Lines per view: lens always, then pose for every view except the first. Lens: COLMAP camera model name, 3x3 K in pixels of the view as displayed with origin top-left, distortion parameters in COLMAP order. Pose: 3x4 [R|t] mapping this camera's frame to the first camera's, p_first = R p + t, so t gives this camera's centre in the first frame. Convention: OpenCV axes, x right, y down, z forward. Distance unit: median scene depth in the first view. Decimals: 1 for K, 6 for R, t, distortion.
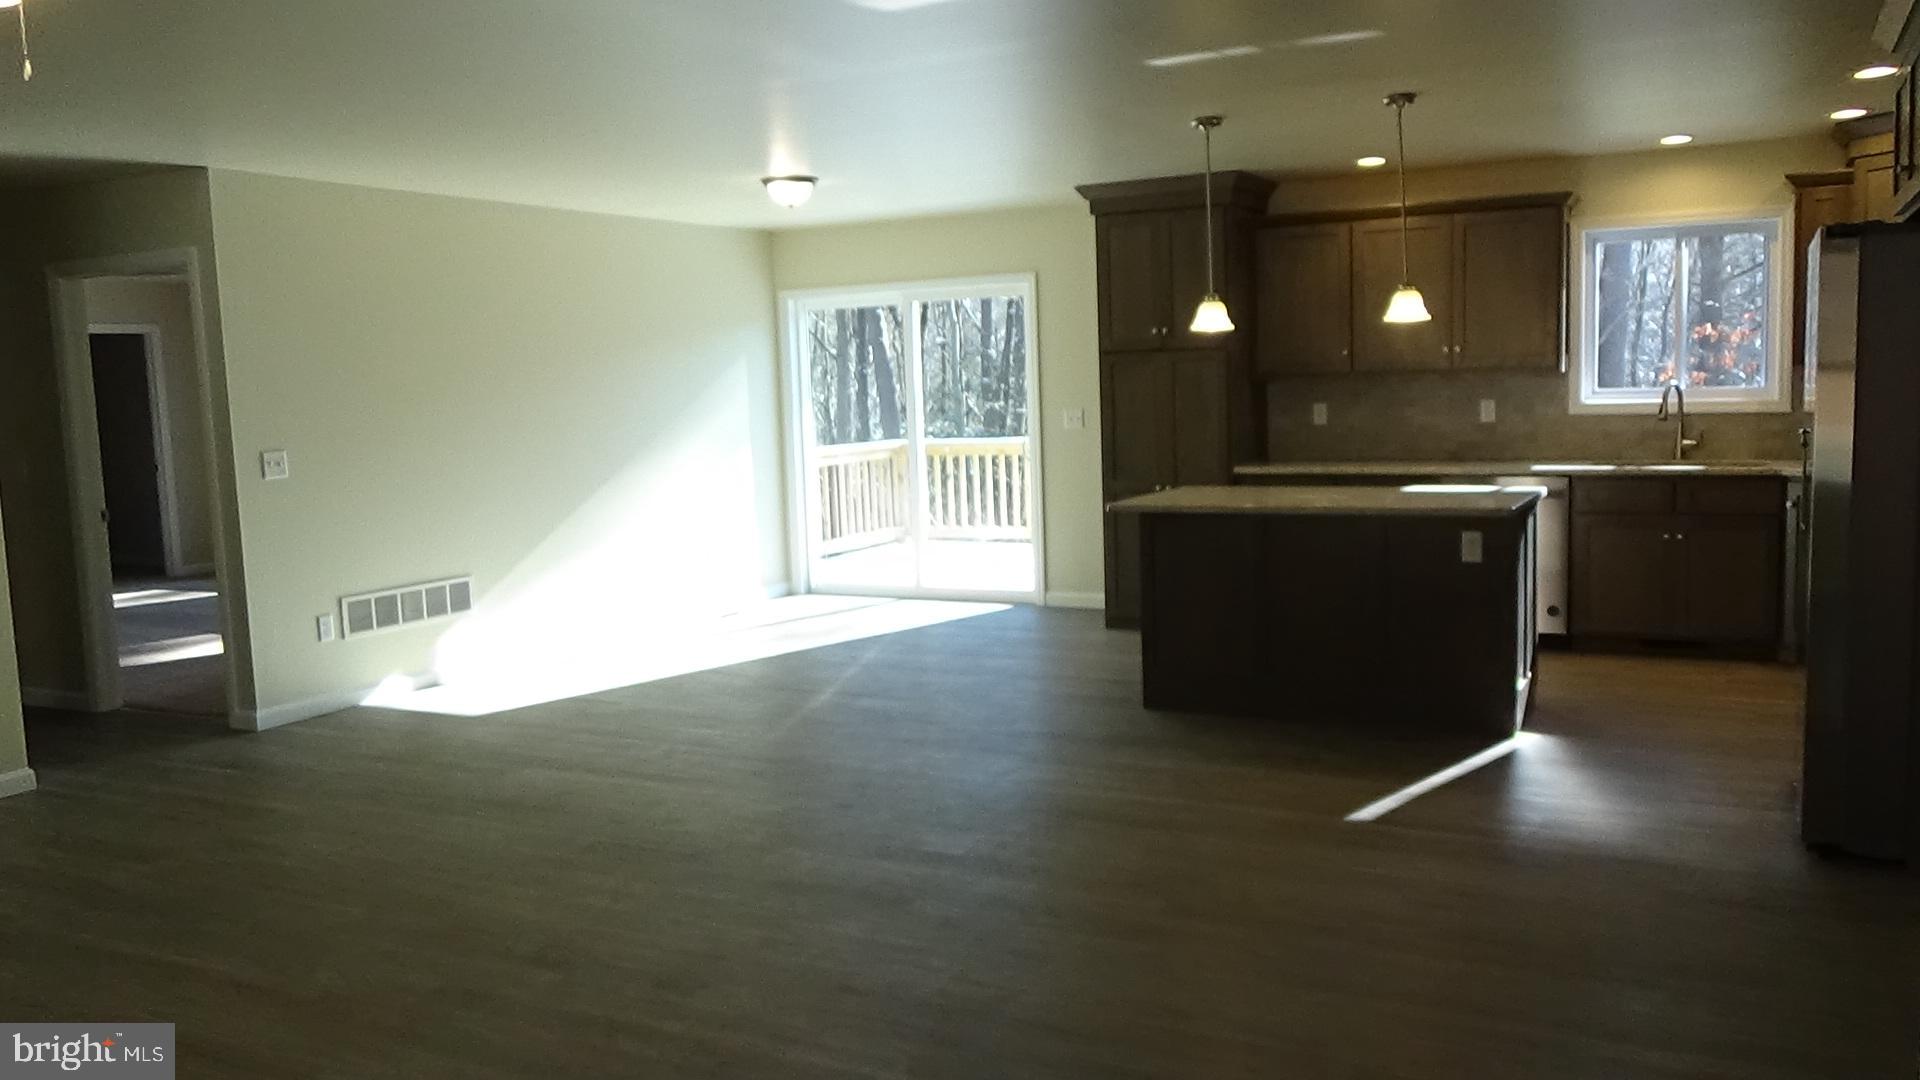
lens RADIAL K [[1497.8, 0, 956.8], [0, 1497.8, 540.2], [0, 0, 1]] dist [0.010736, -0.002852]
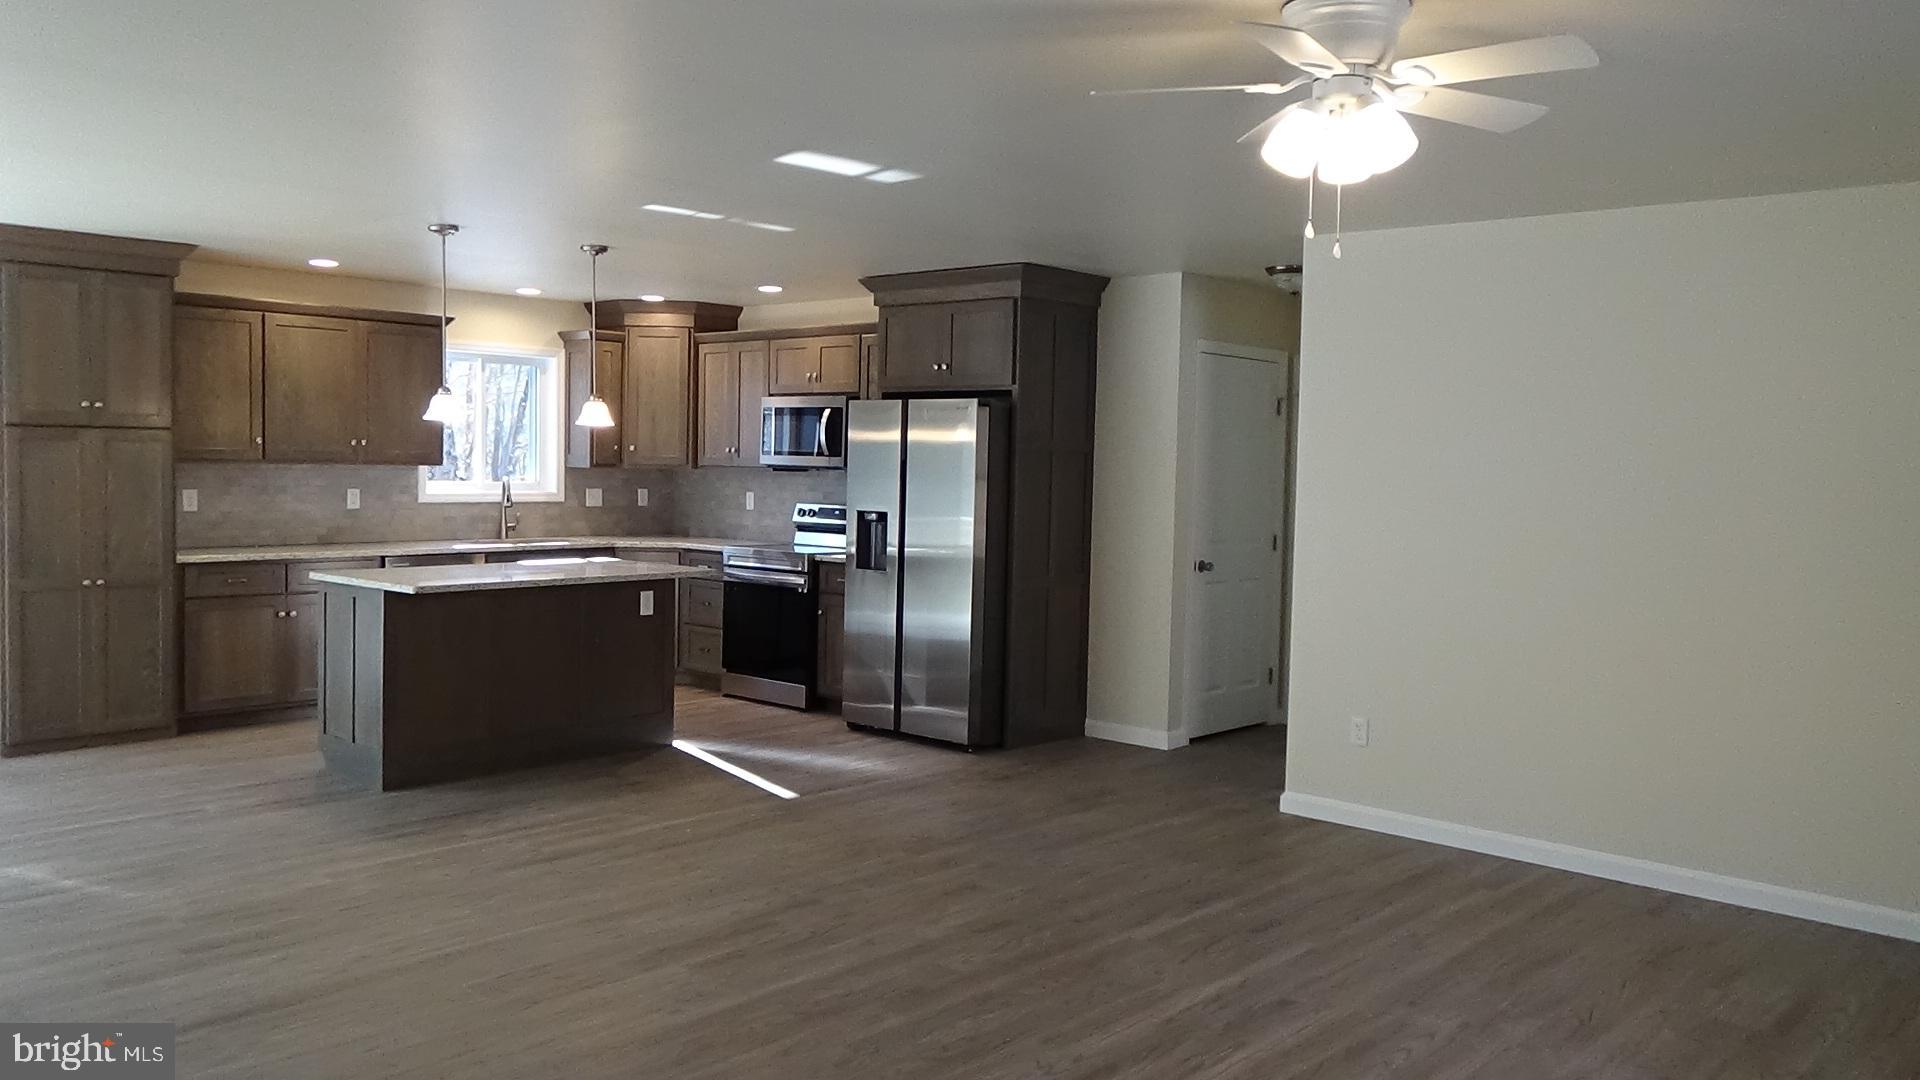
lens RADIAL K [[1497.8, 0, 967.8], [0, 1497.8, 519.7], [0, 0, 1]] dist [0.010736, -0.002852]
pose [[0.236070, -0.004590, 0.971725, -0.624502], [0.080422, 0.996651, -0.014830, -0.018852], [-0.968403, 0.081649, 0.235648, 0.314152]]
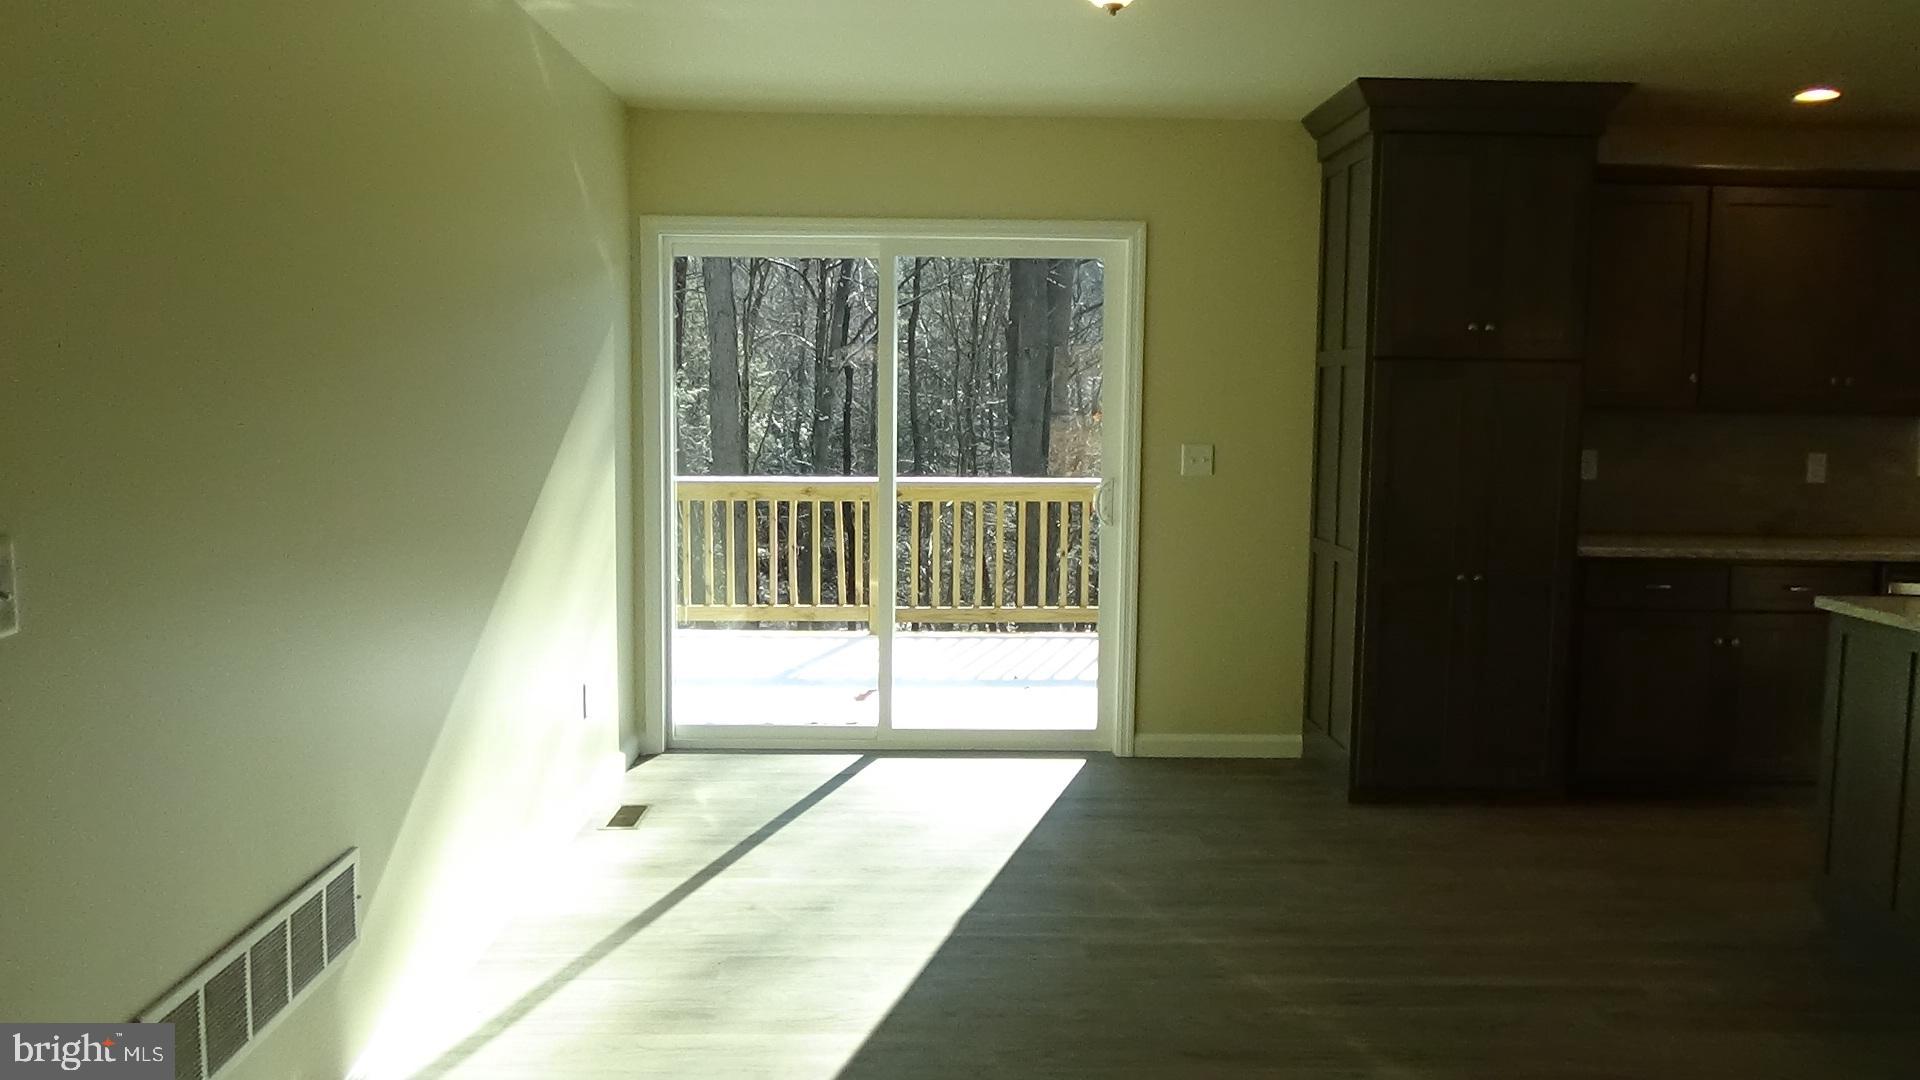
lens RADIAL K [[1508.8, 0, 947.9], [0, 1508.8, 531.4], [0, 0, 1]] dist [-0.000712, -0.008319]
pose [[0.865114, -0.005150, 0.501548, -0.386019], [0.012557, 0.999856, -0.011394, -0.053296], [-0.501418, 0.016155, 0.865055, 0.595062]]
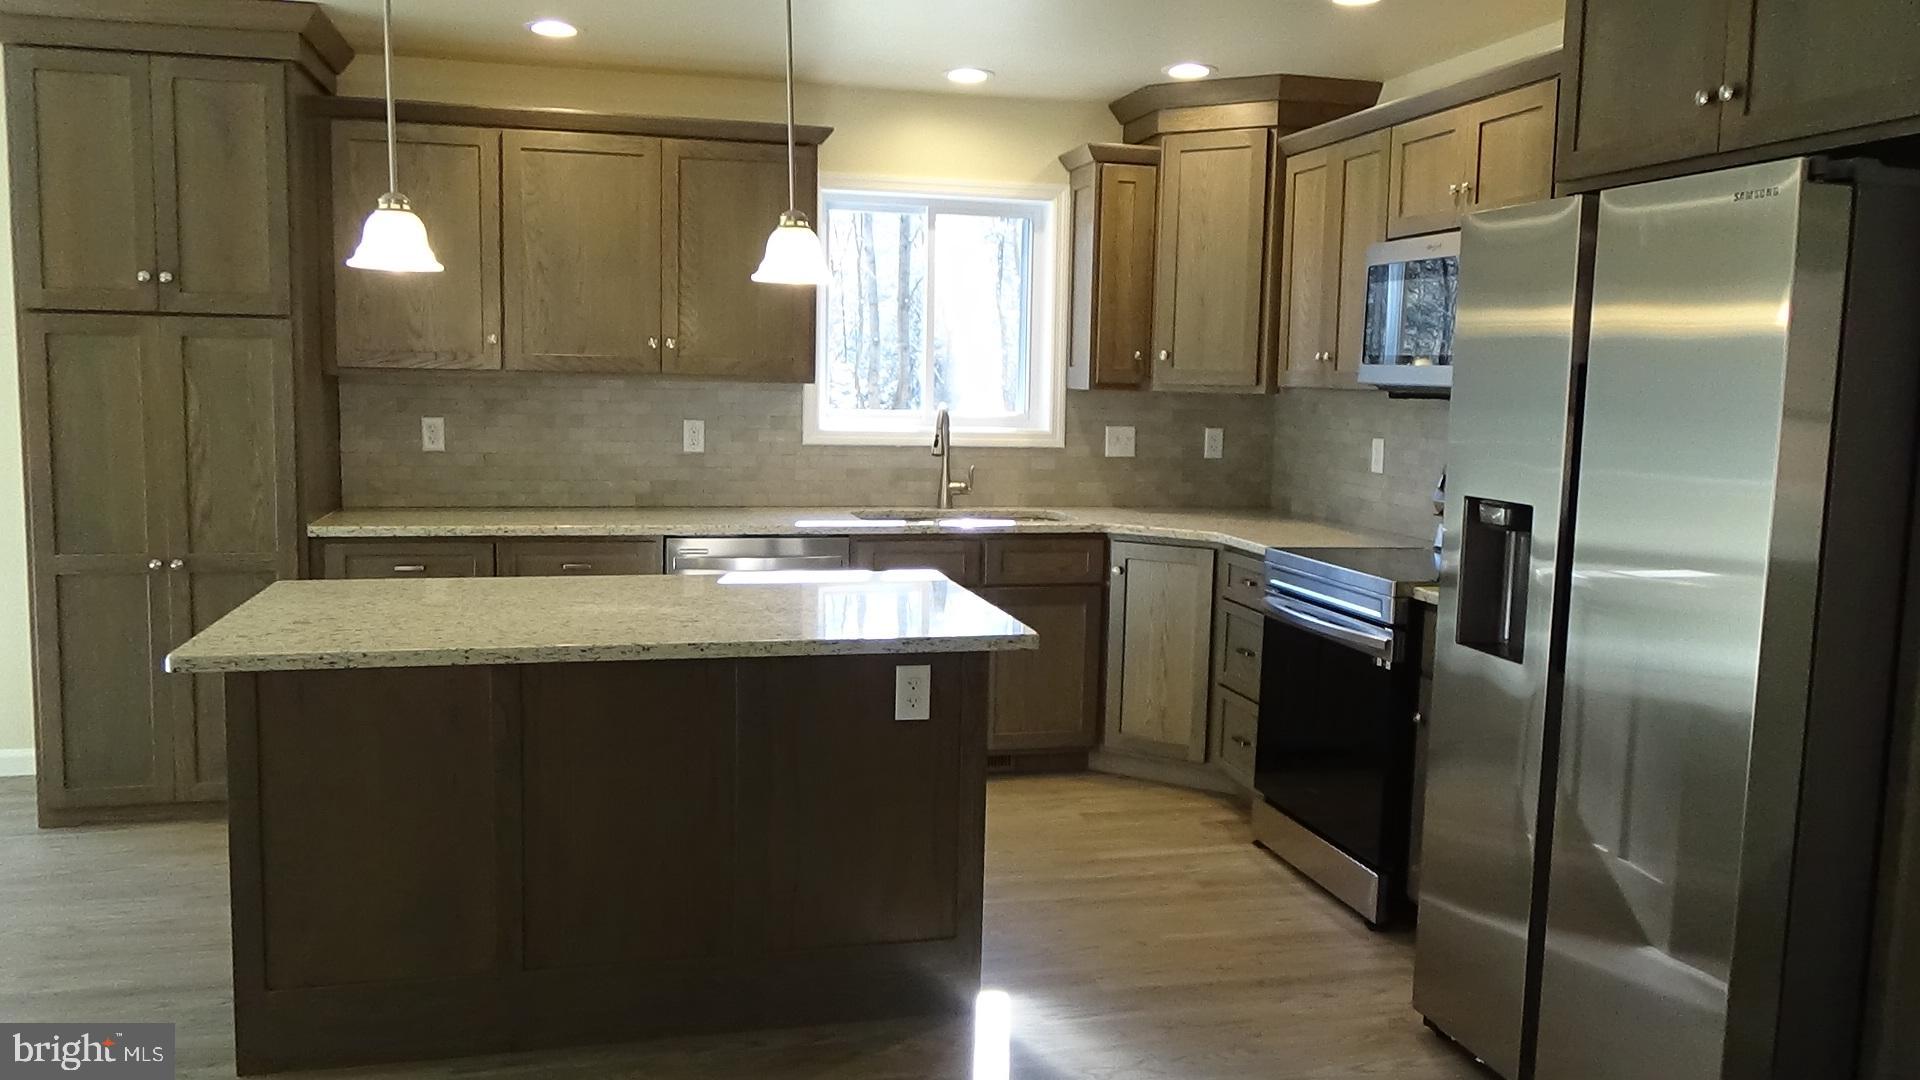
lens RADIAL K [[1497.8, 0, 967.8], [0, 1497.8, 519.8], [0, 0, 1]] dist [0.010736, -0.002852]
pose [[0.741829, -0.019570, 0.670303, -0.013039], [0.029848, 0.999547, -0.003850, -0.042834], [-0.669924, 0.022864, 0.742077, 0.420142]]
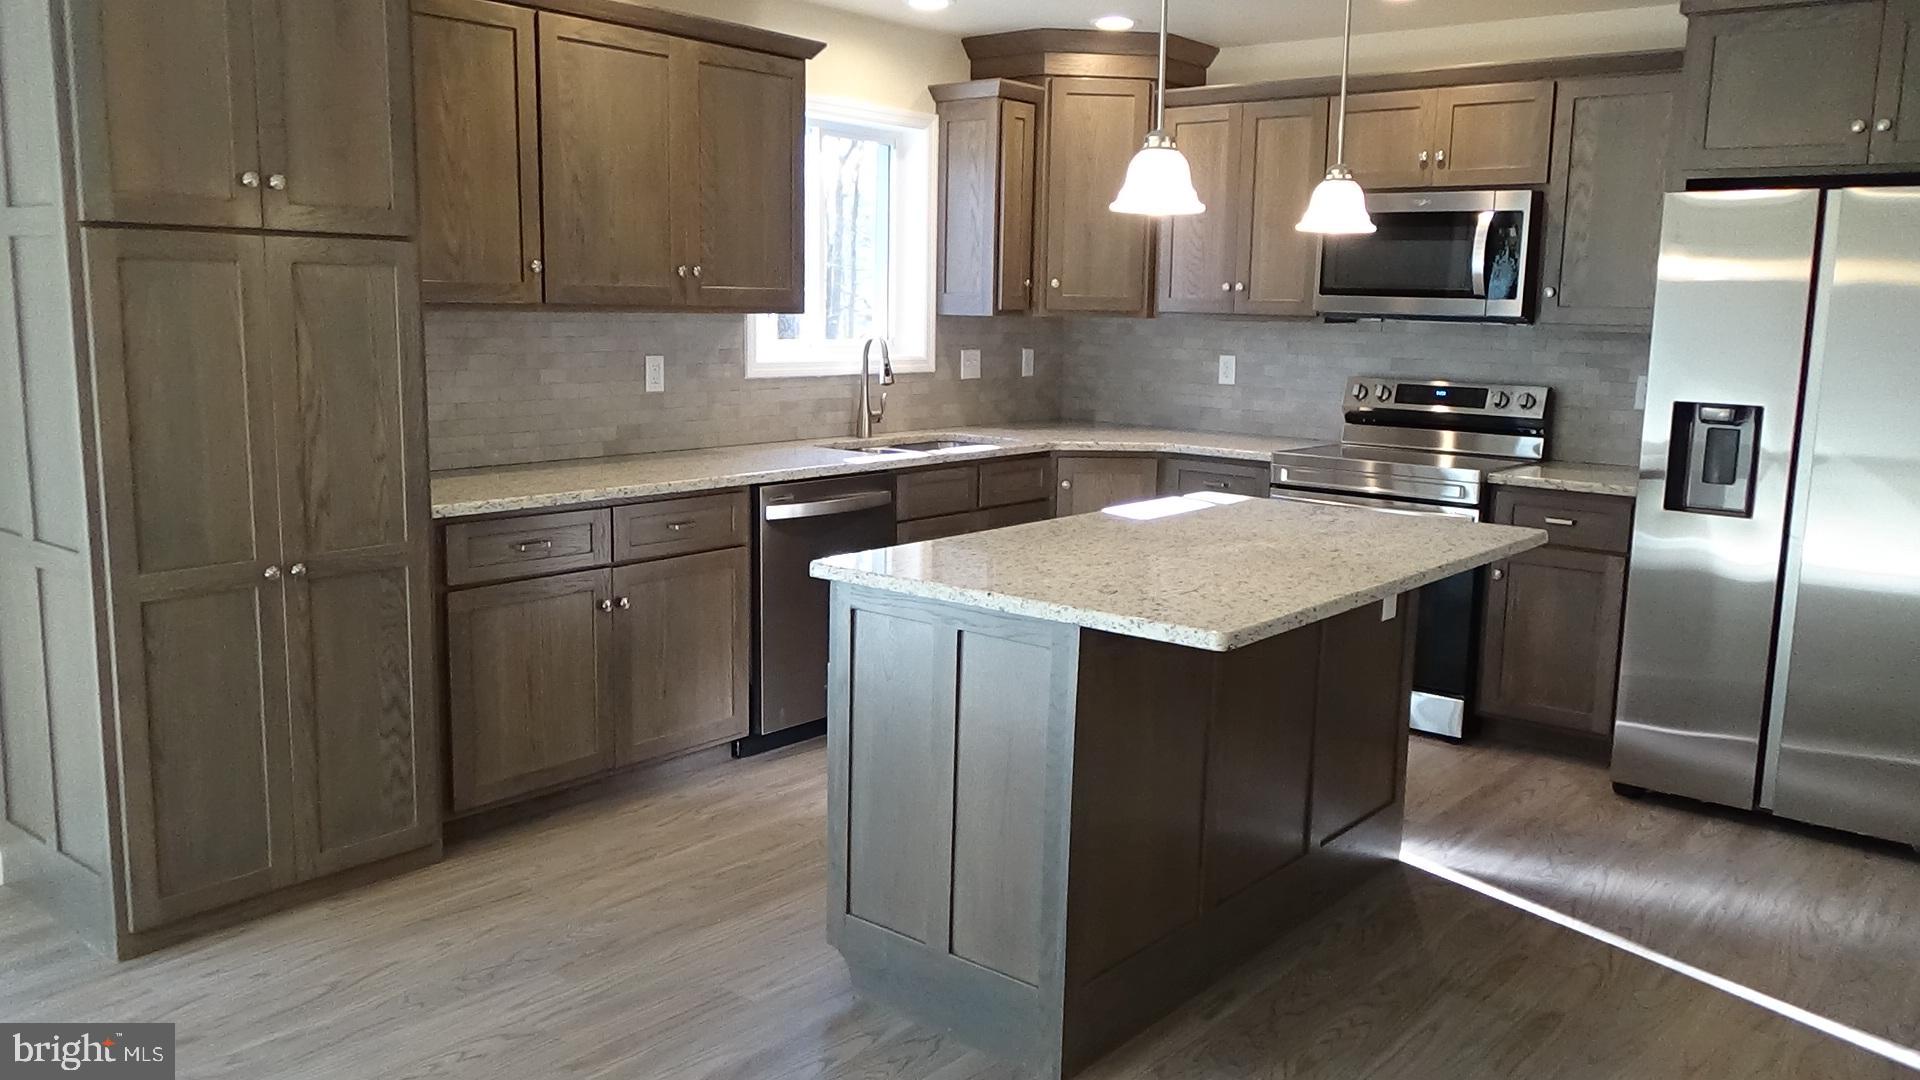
lens RADIAL K [[1497.8, 0, 954.7], [0, 1497.8, 519.3], [0, 0, 1]] dist [0.010736, -0.002852]
pose [[0.192019, -0.108761, 0.975346, -0.235285], [0.081667, 0.992164, 0.094558, -0.076958], [-0.977987, 0.061497, 0.199396, 0.780451]]
